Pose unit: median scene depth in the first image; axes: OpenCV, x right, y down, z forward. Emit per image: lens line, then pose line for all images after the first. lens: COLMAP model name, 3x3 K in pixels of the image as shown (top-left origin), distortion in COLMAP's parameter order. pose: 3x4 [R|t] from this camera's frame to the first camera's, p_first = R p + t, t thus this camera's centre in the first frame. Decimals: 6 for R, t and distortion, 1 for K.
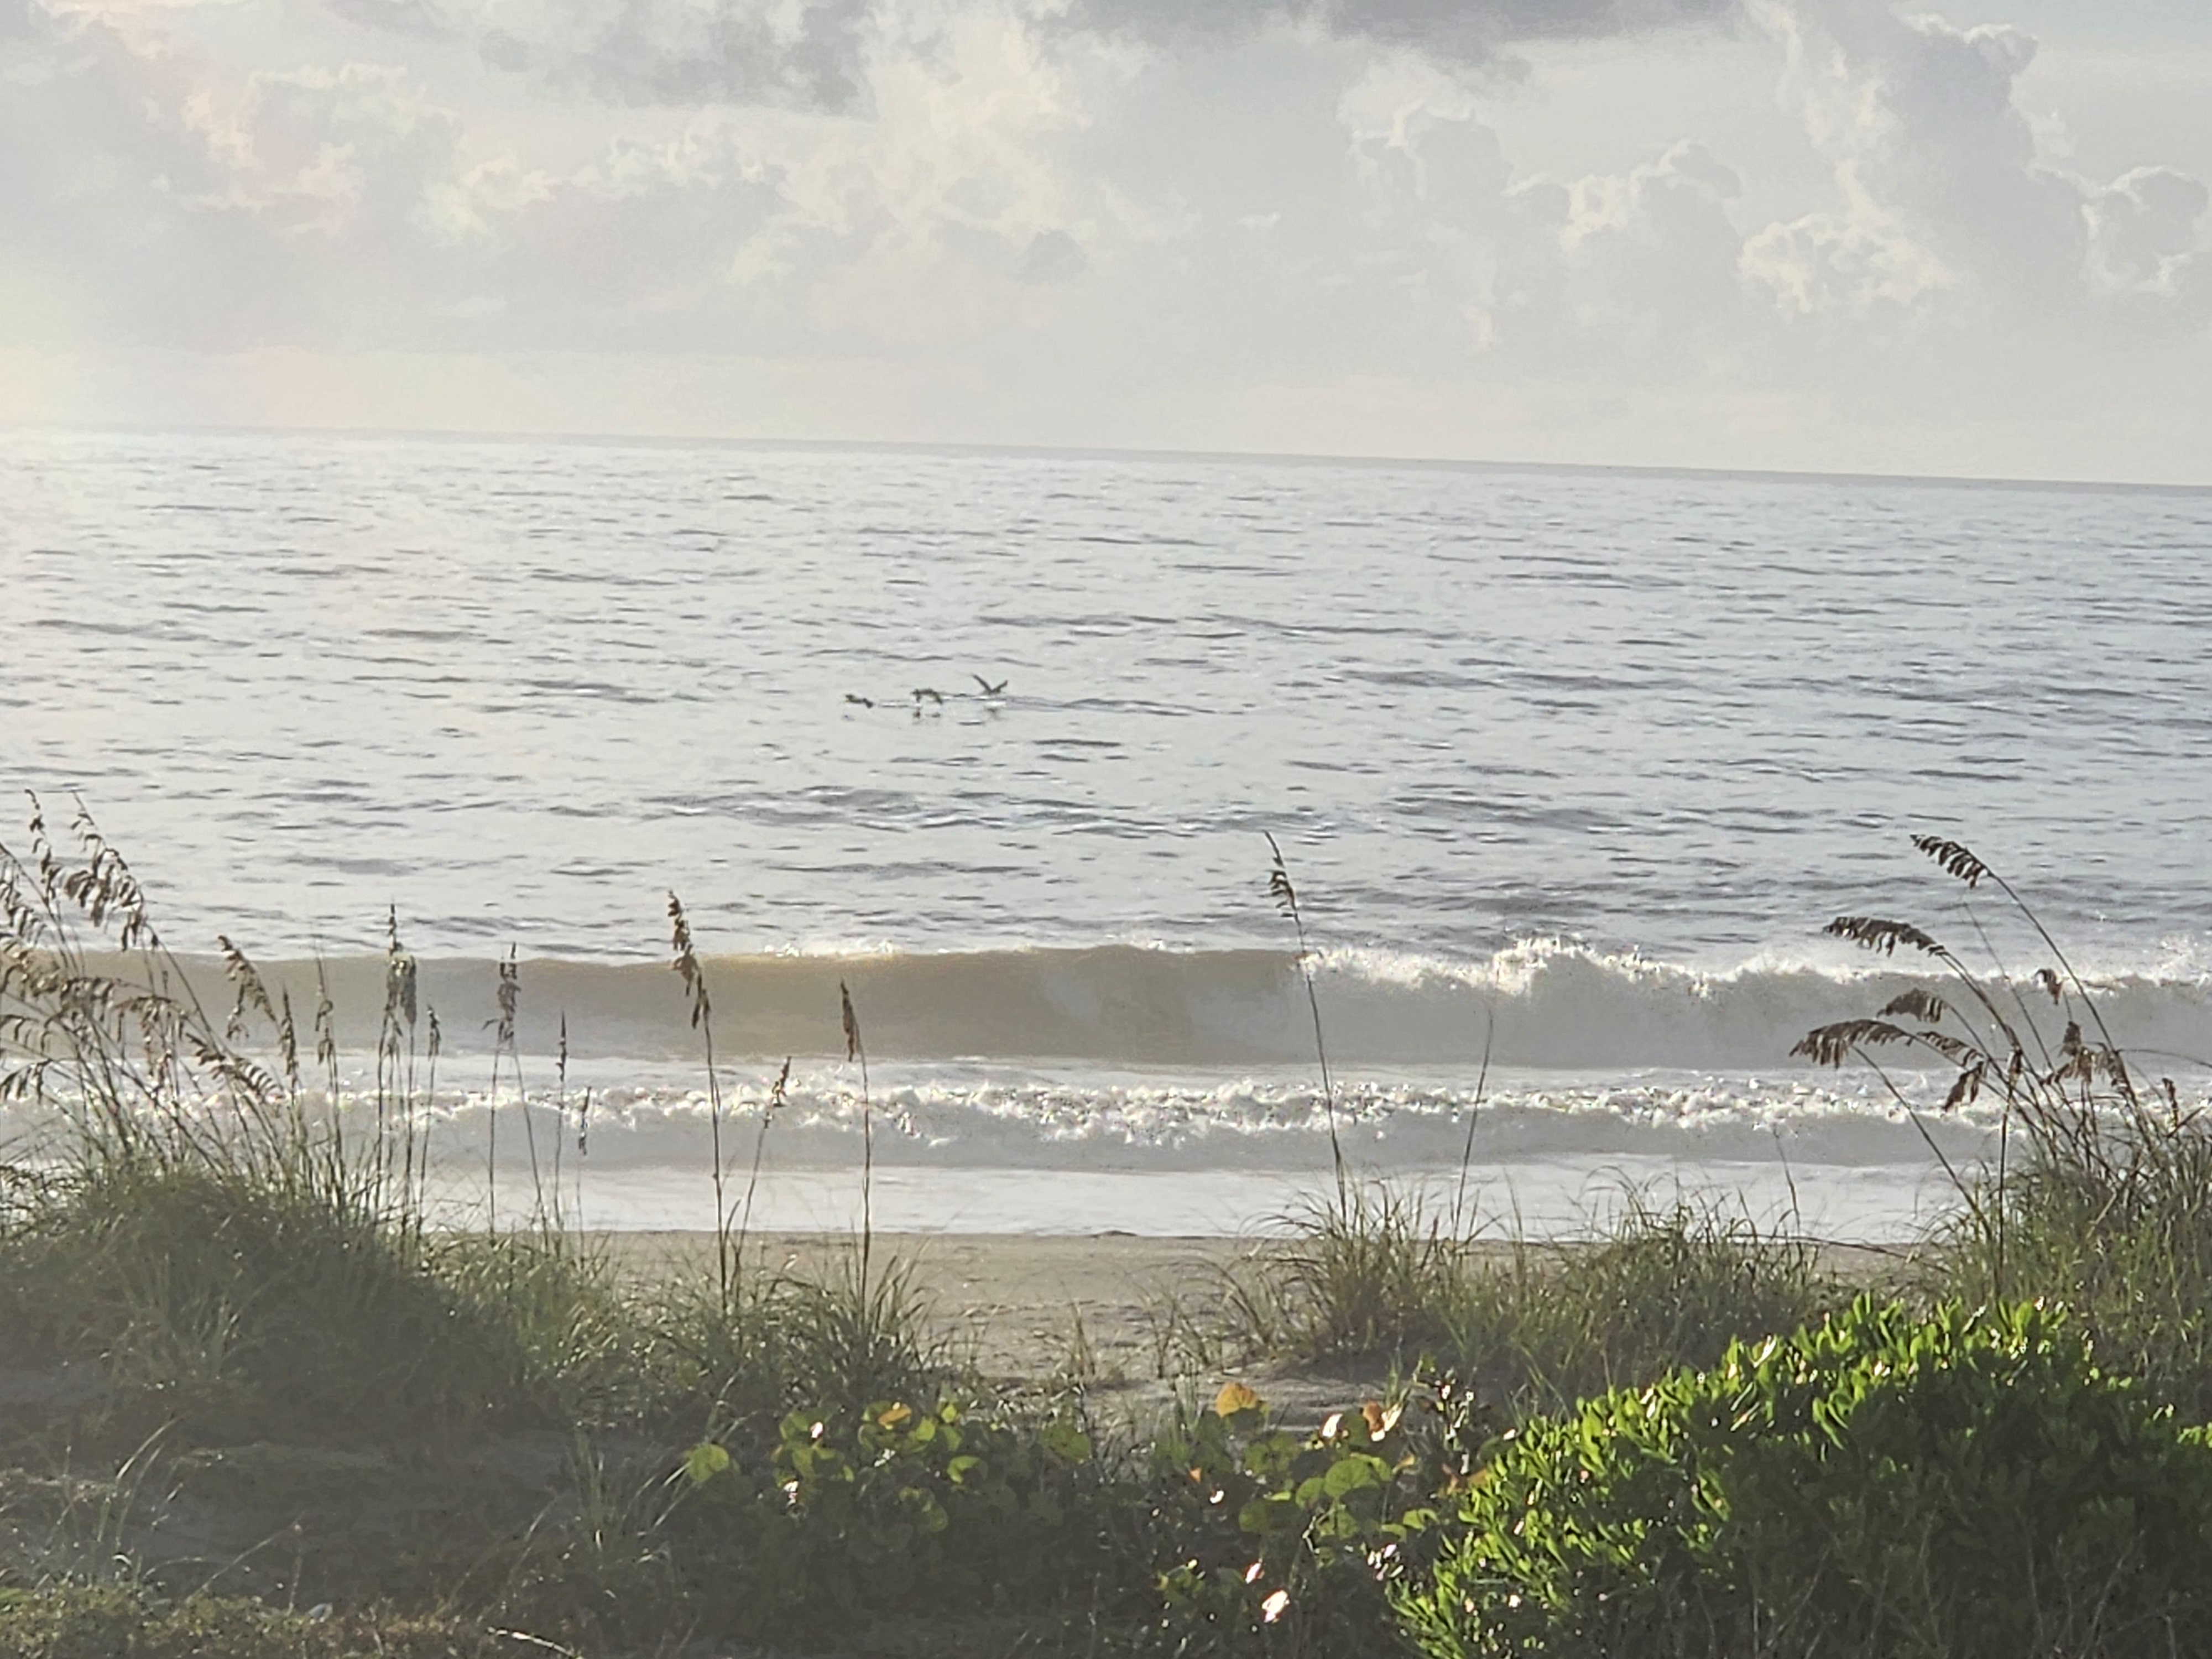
lens RADIAL K [[4485.9, 0, 1105.8], [0, 4485.9, 829.7], [0, 0, 1]] dist [0.025793, 0.000000]
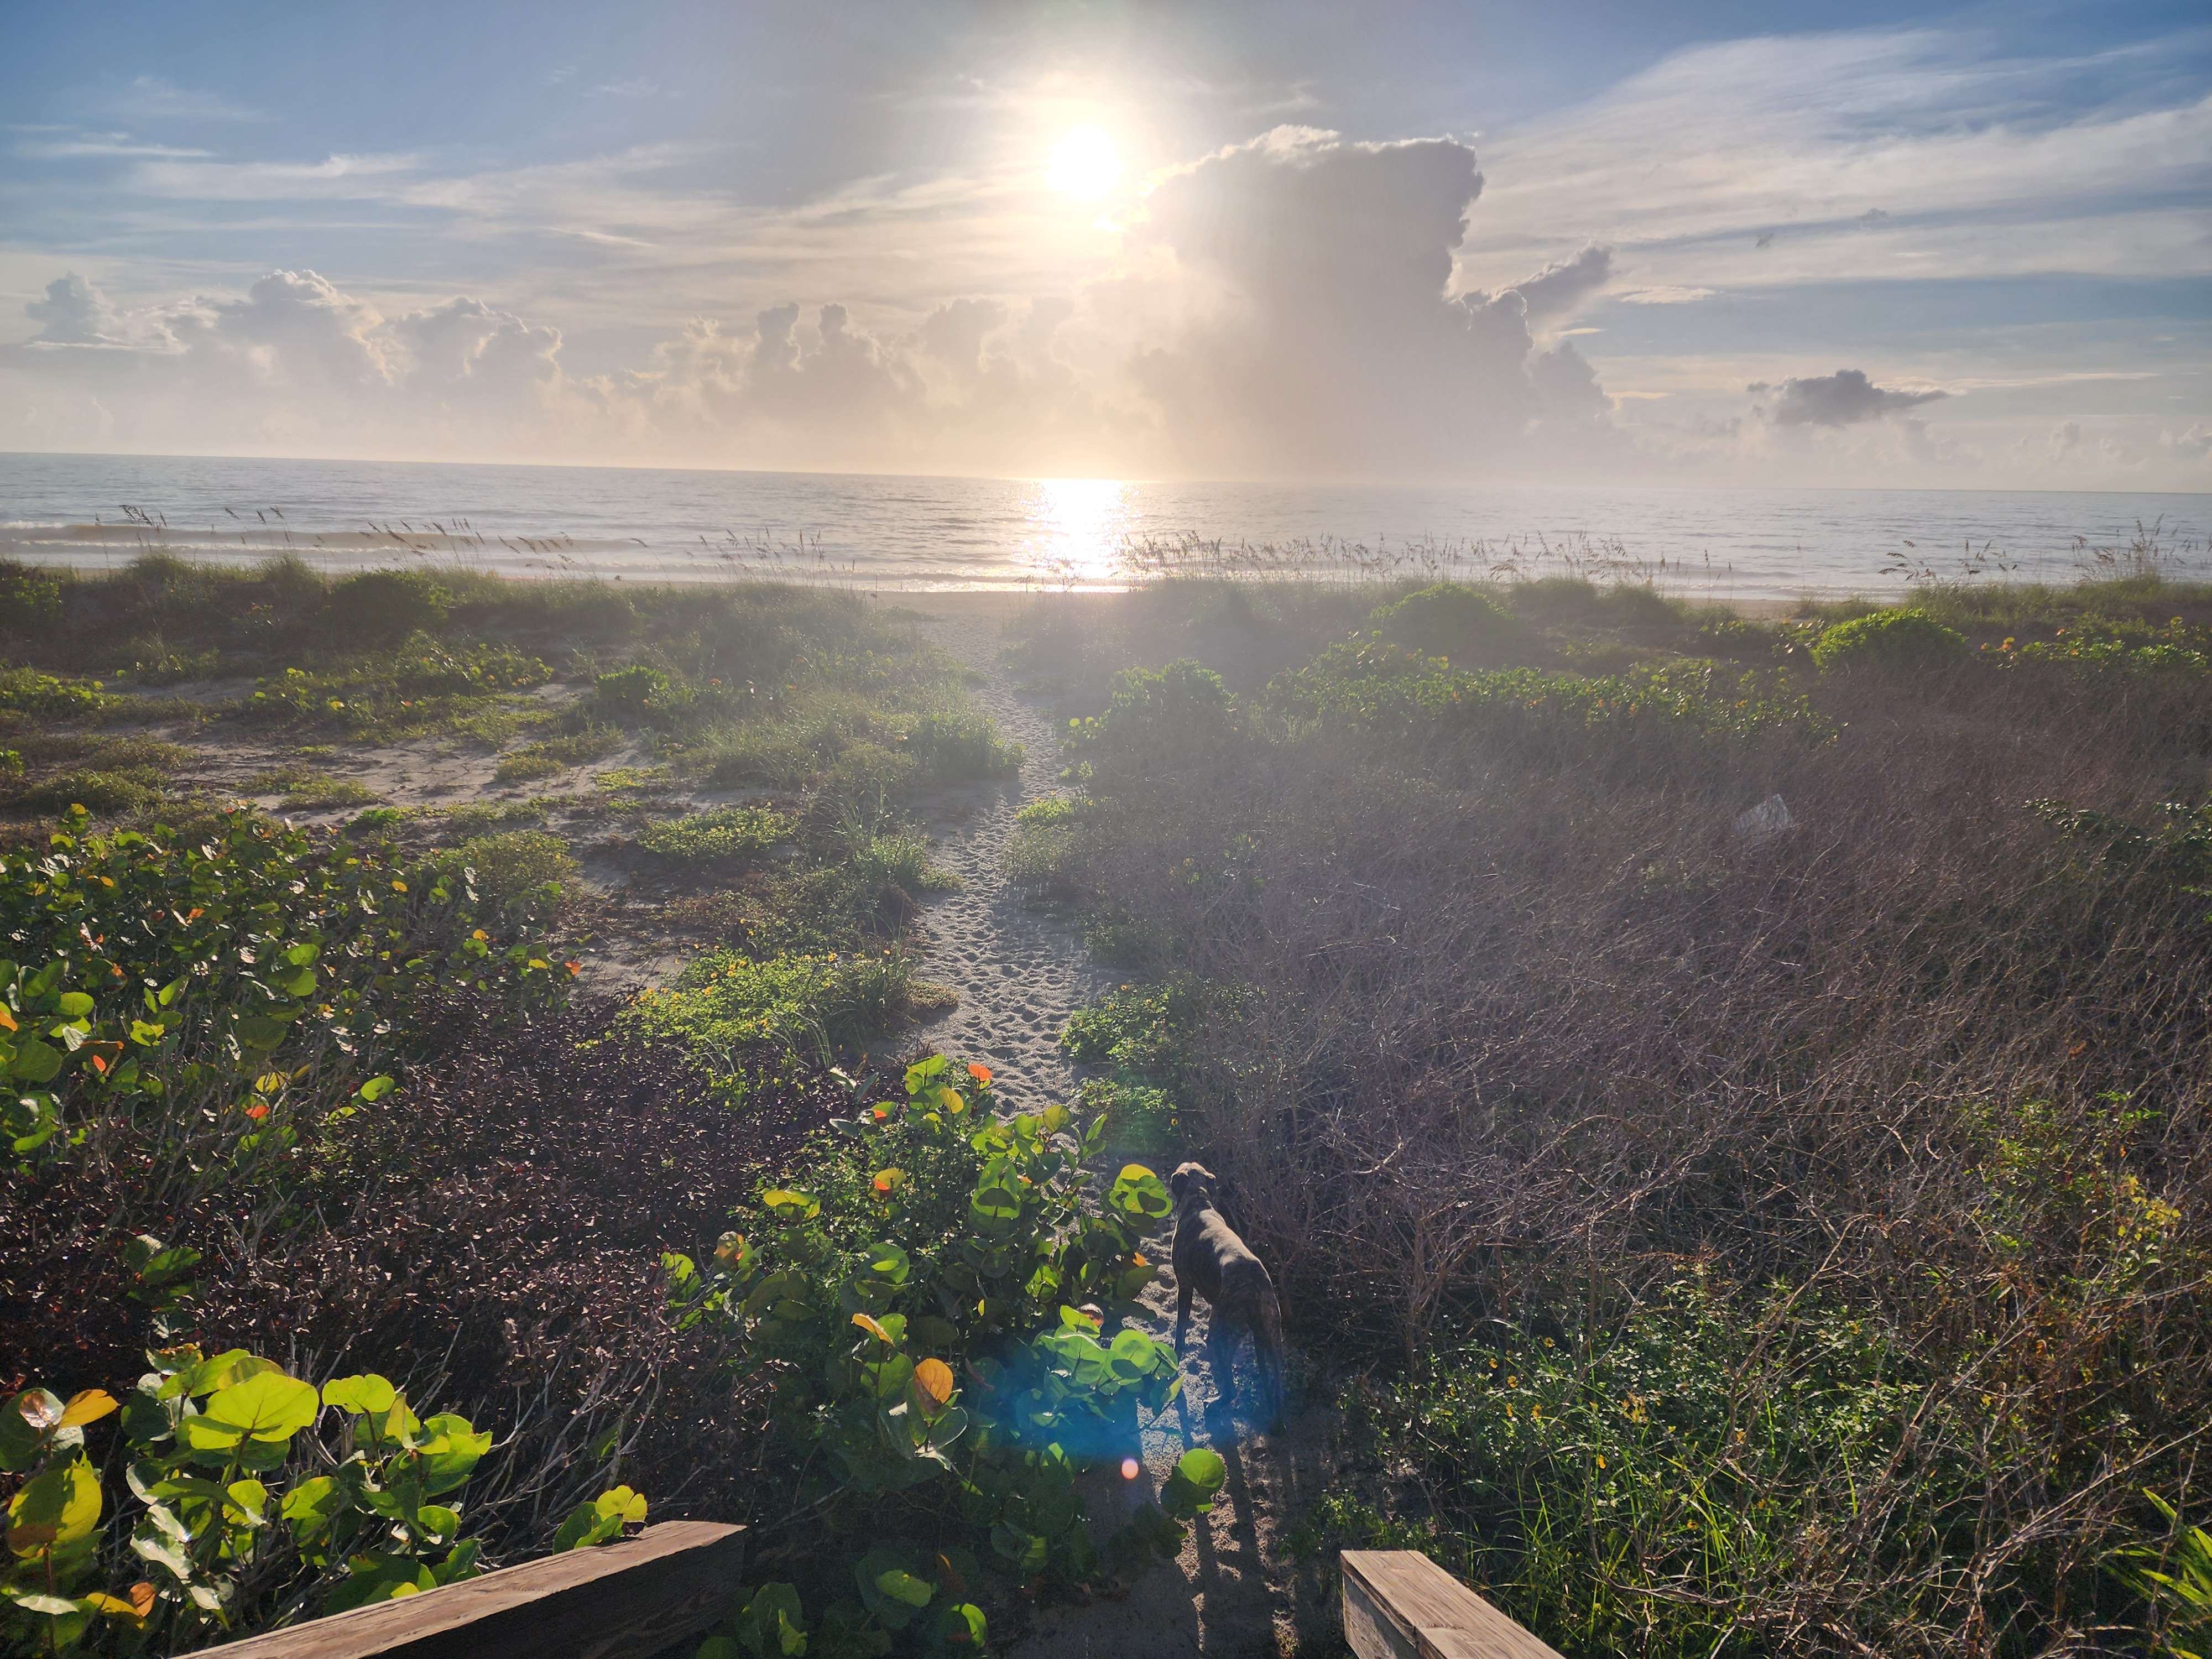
lens RADIAL K [[1473.4, 0, 1109.4], [0, 1473.4, 824.2], [0, 0, 1]] dist [-0.002958, -0.001440]
pose [[0.880599, 0.088106, -0.465600, 0.196554], [0.075111, 0.944188, 0.320728, -0.389455], [0.467872, -0.317405, 0.824833, -1.481528]]
